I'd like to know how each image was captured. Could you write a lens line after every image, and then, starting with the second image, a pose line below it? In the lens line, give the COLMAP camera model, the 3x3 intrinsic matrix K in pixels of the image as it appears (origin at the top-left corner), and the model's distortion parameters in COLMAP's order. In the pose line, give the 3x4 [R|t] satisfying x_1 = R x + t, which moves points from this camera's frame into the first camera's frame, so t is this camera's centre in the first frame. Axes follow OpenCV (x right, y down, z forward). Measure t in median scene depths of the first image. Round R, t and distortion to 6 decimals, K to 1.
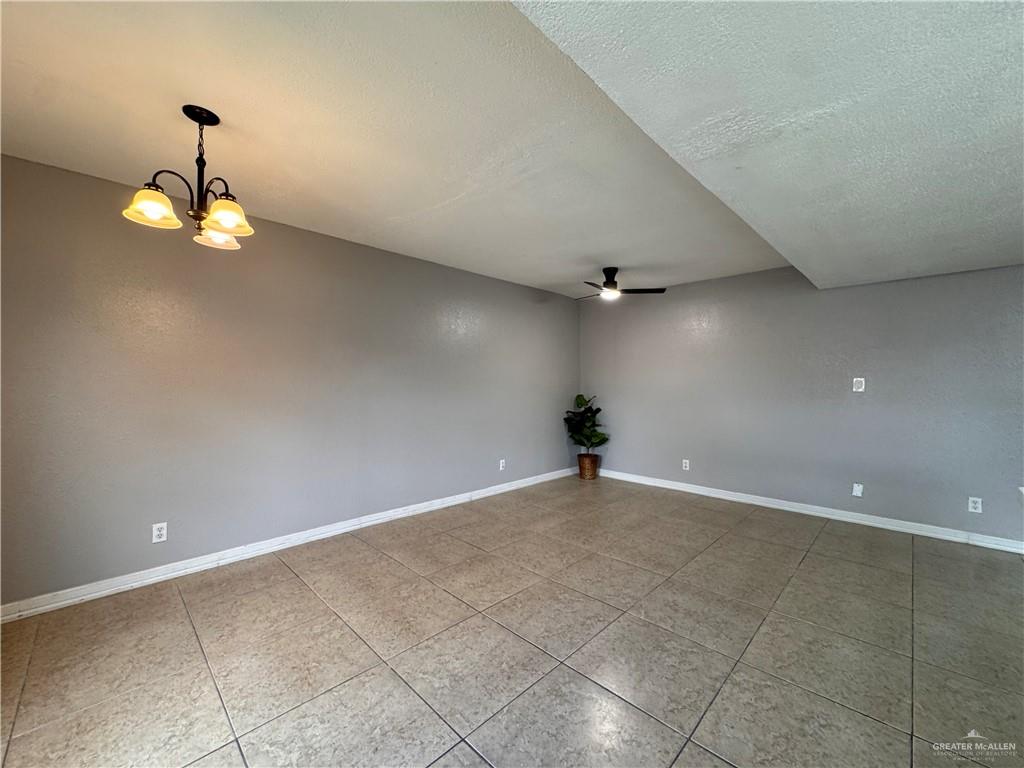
lens RADIAL K [[409.7, 0, 512.0], [0, 409.7, 384.0], [0, 0, 1]] dist [-0.002999, 0.000158]
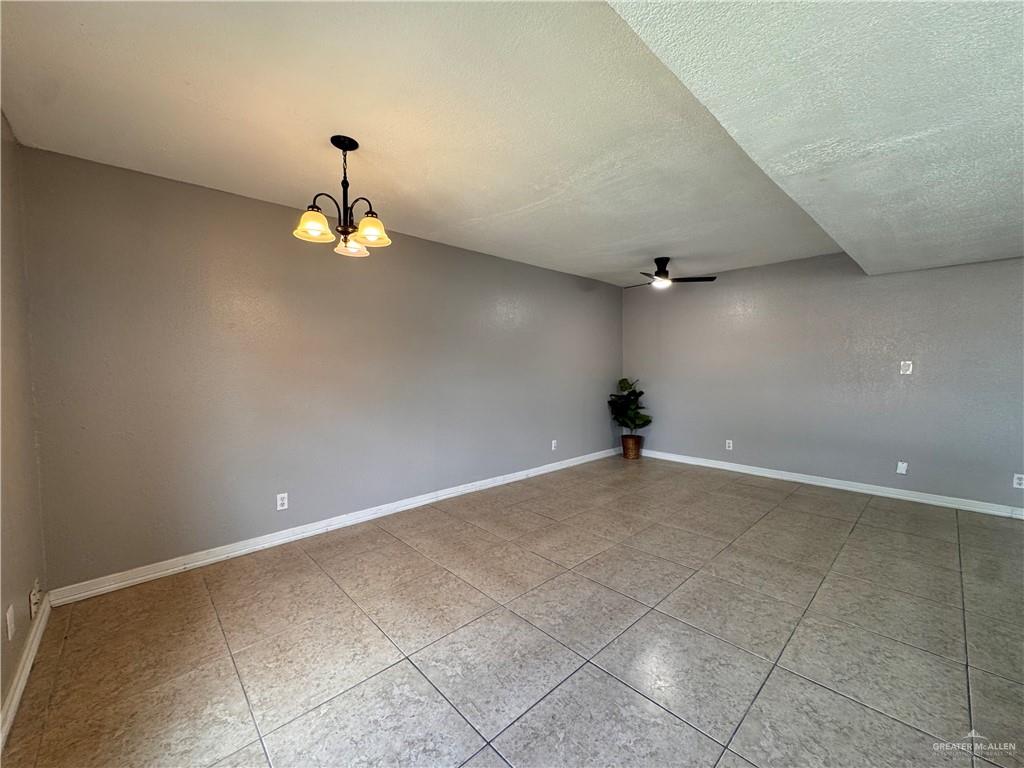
lens RADIAL K [[409.7, 0, 512.0], [0, 409.7, 384.0], [0, 0, 1]] dist [-0.002999, 0.000158]
pose [[0.999168, -0.007003, -0.040177, -0.151578], [0.008626, 0.999148, 0.040359, -0.009387], [0.039860, -0.040672, 0.998377, -0.107692]]
